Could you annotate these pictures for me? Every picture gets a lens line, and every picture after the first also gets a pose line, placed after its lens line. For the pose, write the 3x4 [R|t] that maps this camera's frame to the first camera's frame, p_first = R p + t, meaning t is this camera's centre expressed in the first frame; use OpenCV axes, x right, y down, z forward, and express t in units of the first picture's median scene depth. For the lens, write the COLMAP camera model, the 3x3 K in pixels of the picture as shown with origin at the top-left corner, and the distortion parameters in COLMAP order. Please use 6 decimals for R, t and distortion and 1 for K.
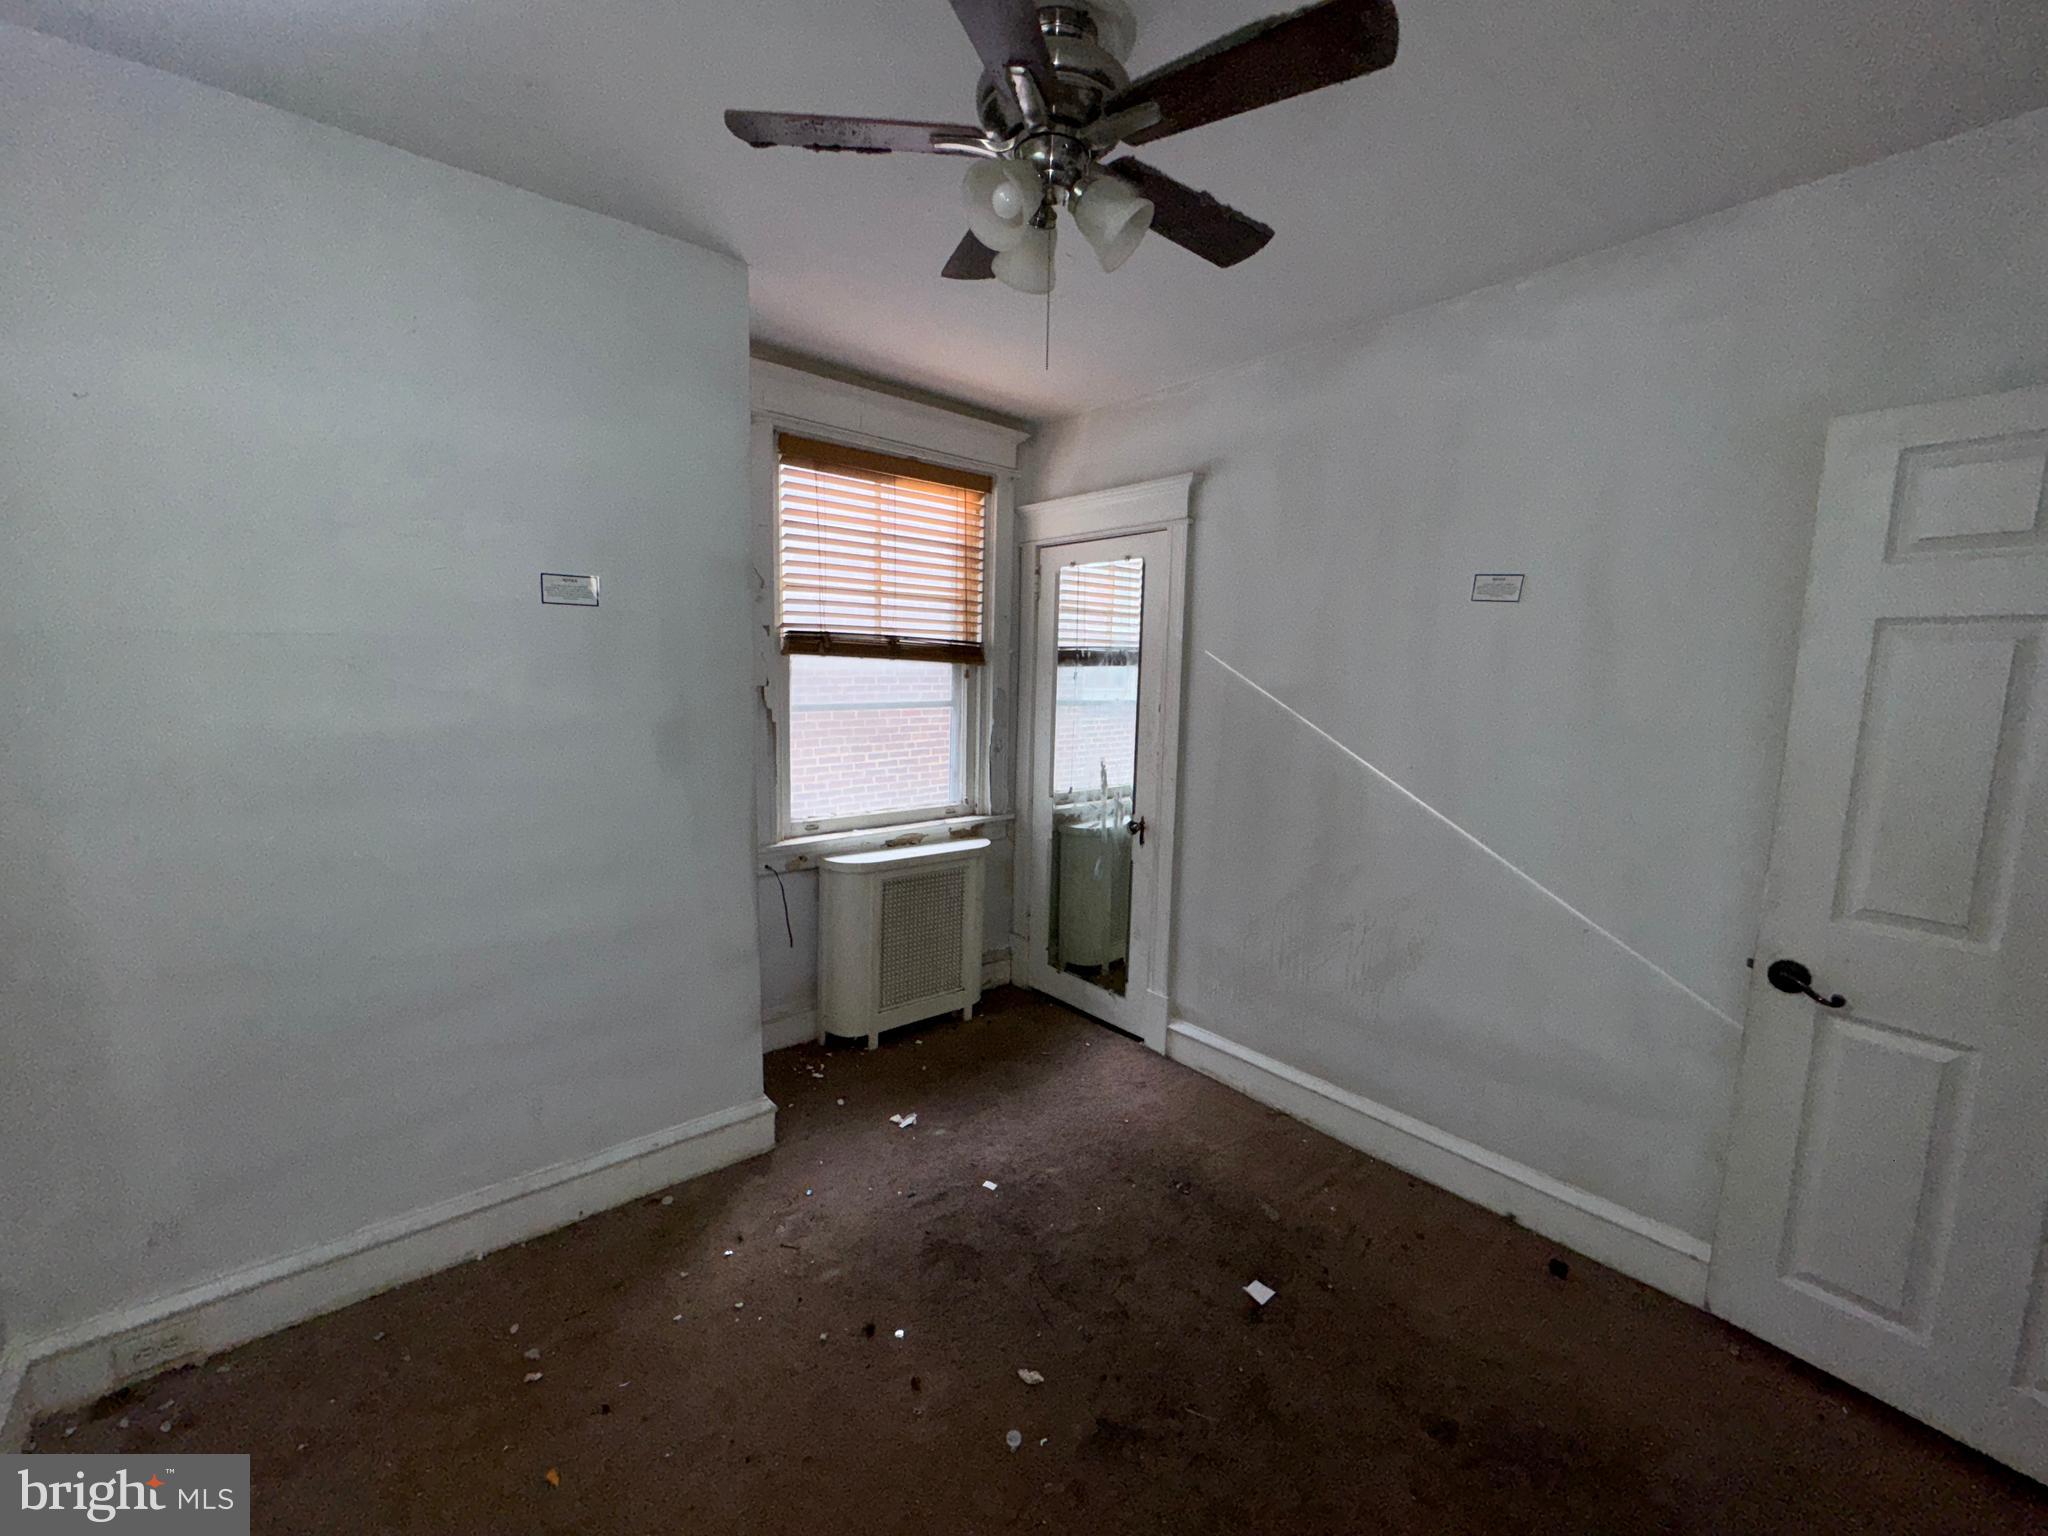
lens RADIAL K [[817.4, 0, 1019.6], [0, 817.4, 769.3], [0, 0, 1]] dist [-0.004305, 0.001012]
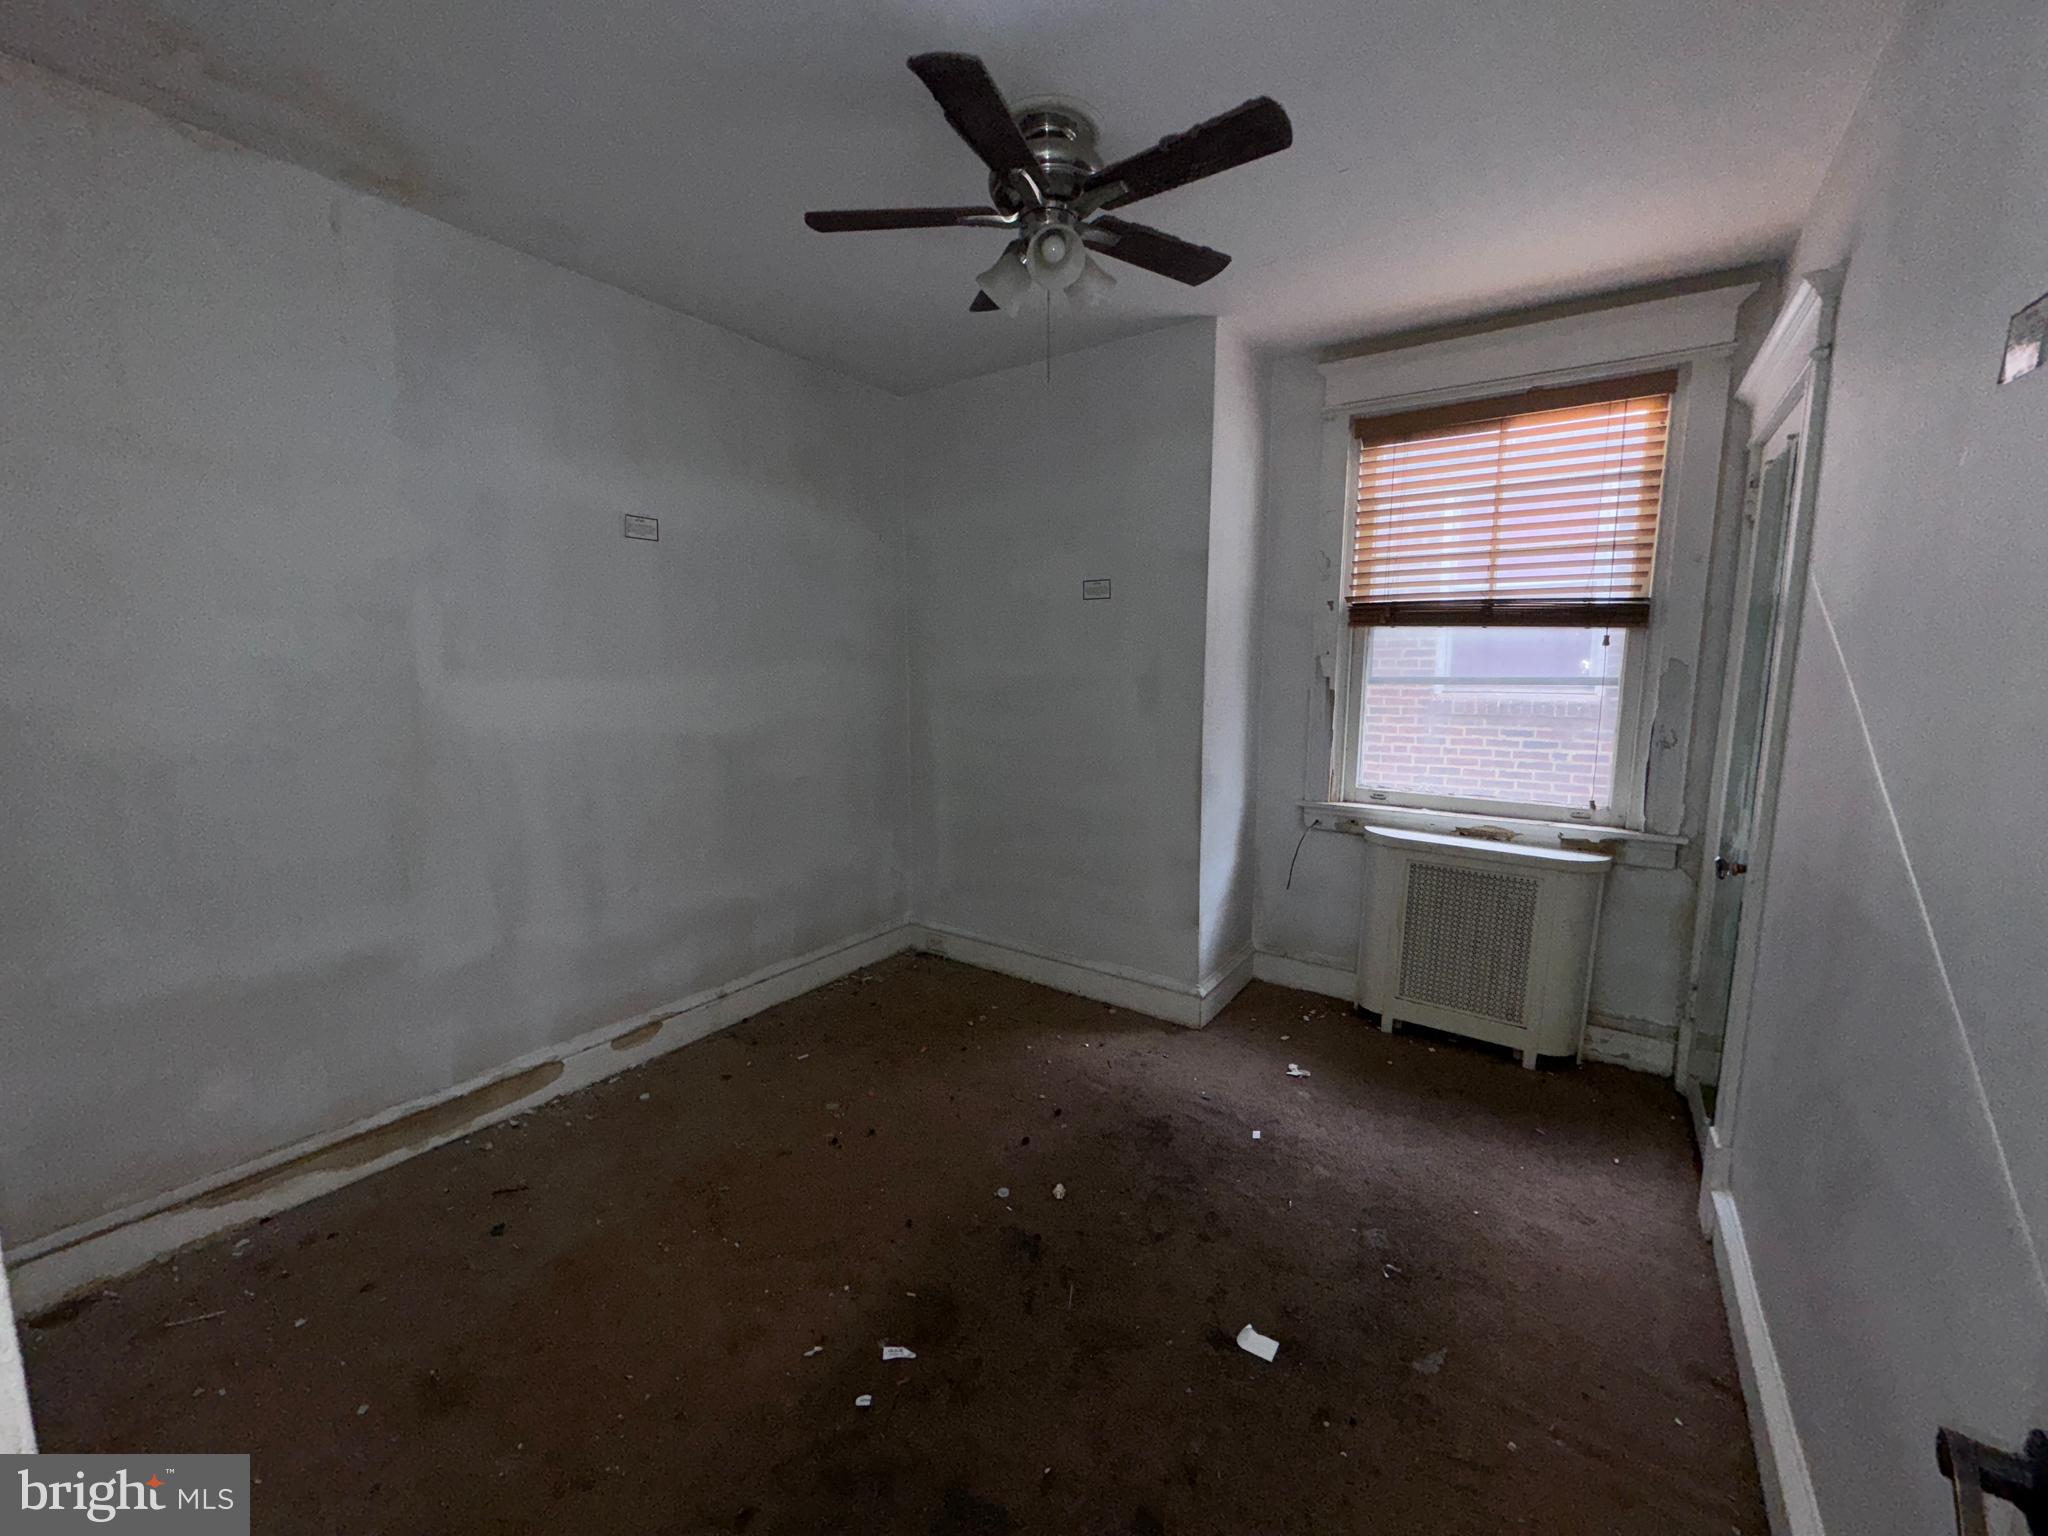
lens RADIAL K [[817.4, 0, 1023.3], [0, 817.4, 768.4], [0, 0, 1]] dist [-0.004305, 0.001012]
pose [[0.256924, 0.105060, -0.960704, 0.600742], [-0.120603, 0.989788, 0.075987, 0.012489], [0.958877, 0.096341, 0.266971, 0.299596]]
